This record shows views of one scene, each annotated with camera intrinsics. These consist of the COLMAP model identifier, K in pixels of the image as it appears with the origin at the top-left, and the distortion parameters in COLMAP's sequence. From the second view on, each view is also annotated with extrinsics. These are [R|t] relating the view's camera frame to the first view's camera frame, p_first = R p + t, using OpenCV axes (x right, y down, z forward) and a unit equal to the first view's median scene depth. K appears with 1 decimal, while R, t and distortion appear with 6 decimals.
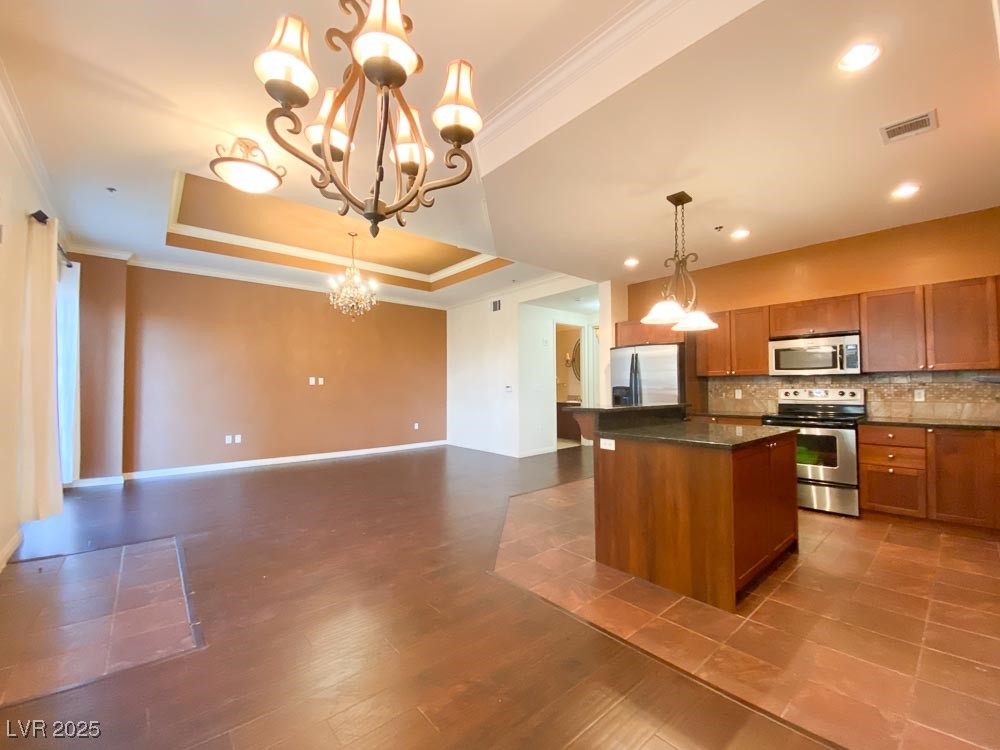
lens RADIAL K [[404.0, 0, 500.2], [0, 404.0, 377.0], [0, 0, 1]] dist [-0.000827, -0.000091]
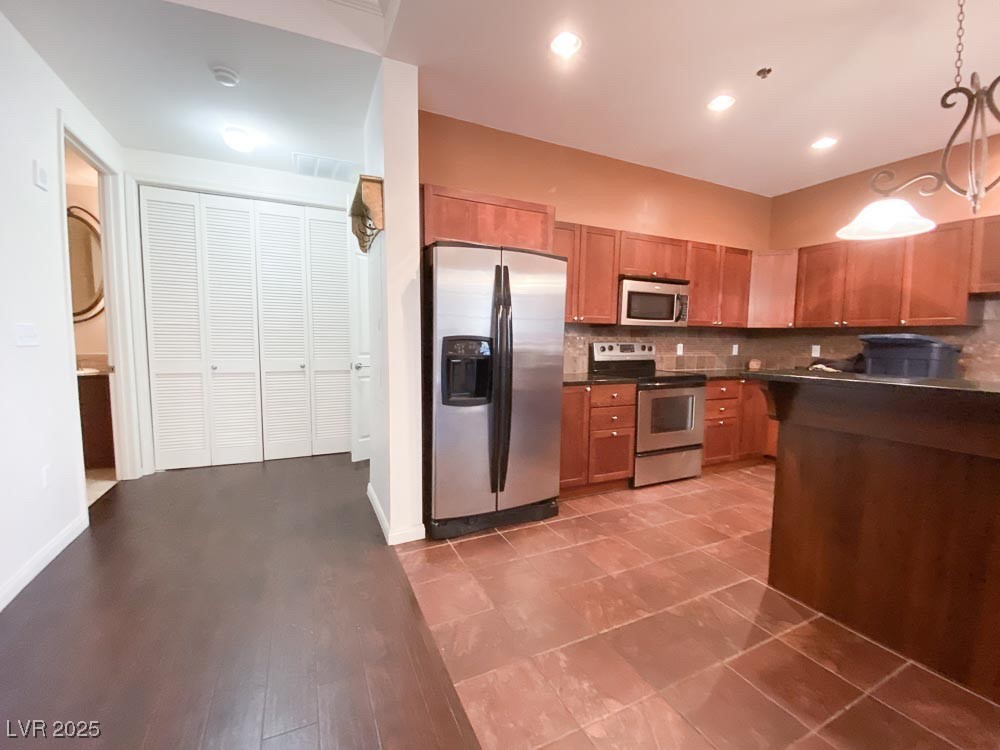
lens RADIAL K [[414.9, 0, 493.7], [0, 414.9, 376.9], [0, 0, 1]] dist [0.004528, 0.000090]
pose [[0.271658, -0.075407, 0.959435, -0.156796], [-0.032009, 0.995666, 0.087317, 0.033024], [-0.961862, -0.054431, 0.268067, 1.024601]]
